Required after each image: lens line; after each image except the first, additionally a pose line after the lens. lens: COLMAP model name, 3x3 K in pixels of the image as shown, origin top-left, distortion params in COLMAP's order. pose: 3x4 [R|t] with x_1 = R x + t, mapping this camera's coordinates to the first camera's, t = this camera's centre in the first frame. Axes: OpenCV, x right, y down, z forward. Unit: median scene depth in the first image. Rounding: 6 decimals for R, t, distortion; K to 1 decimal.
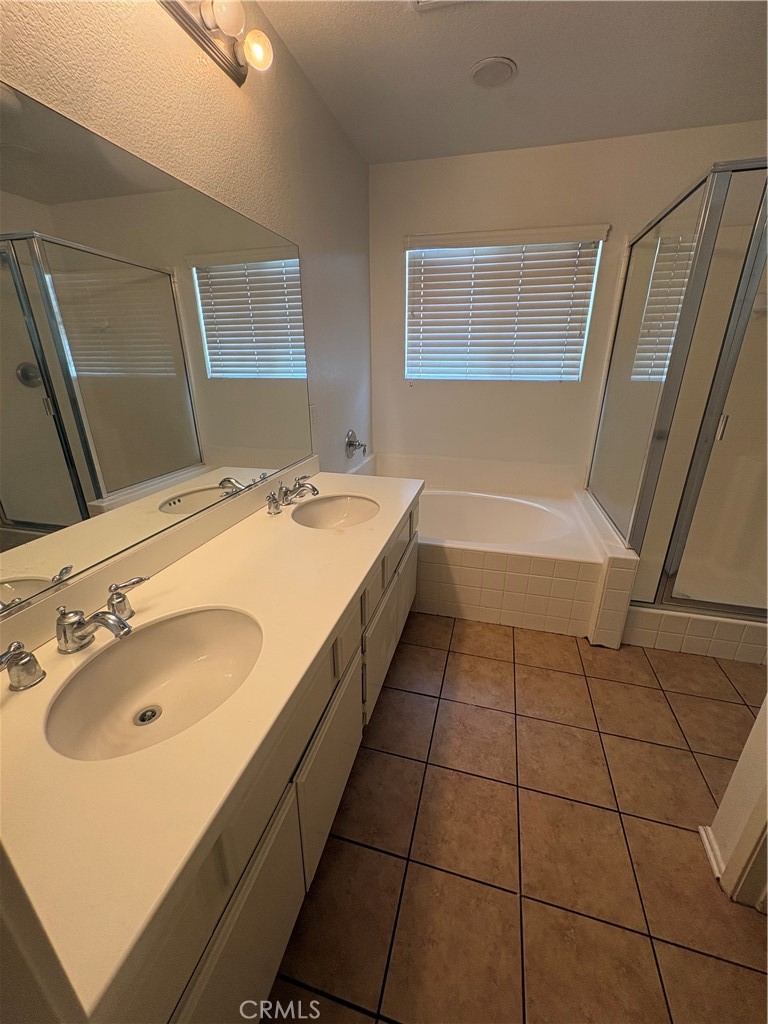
lens RADIAL K [[409.3, 0, 384.2], [0, 409.3, 516.8], [0, 0, 1]] dist [0.001601, -0.000311]
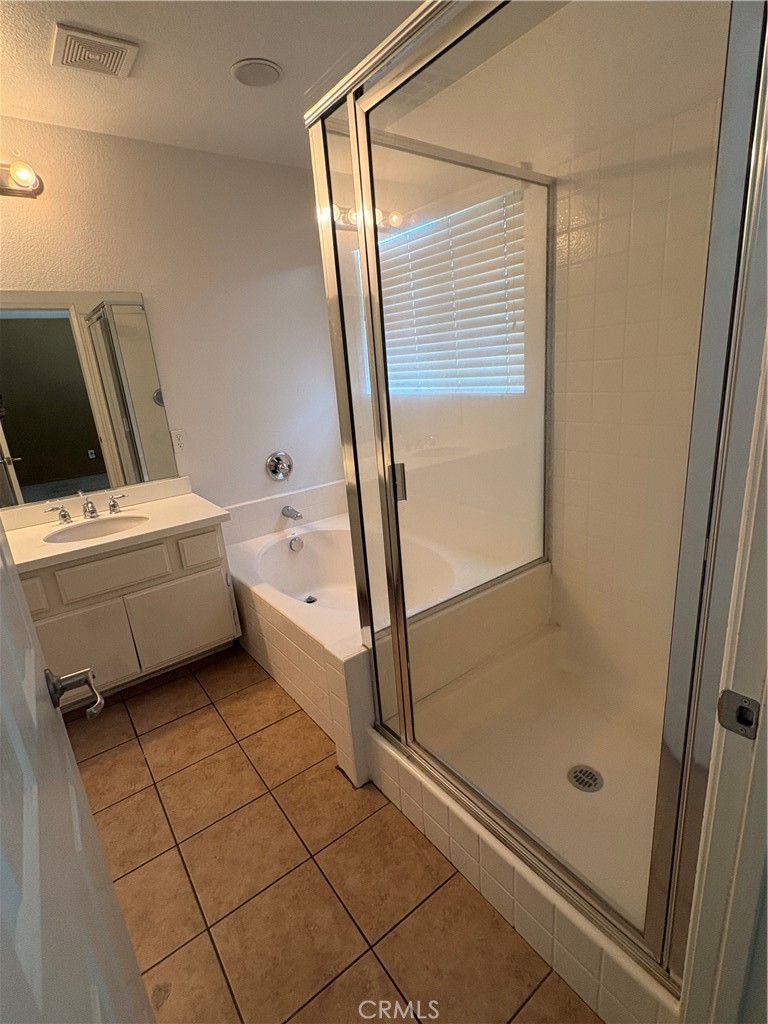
lens RADIAL K [[497.7, 0, 384.2], [0, 497.7, 511.6], [0, 0, 1]] dist [-0.001617, 0.002869]
pose [[0.788317, 0.123064, -0.602836, 1.093636], [-0.149966, 0.988675, 0.005721, -0.156254], [0.596713, 0.085895, 0.797845, 0.323456]]
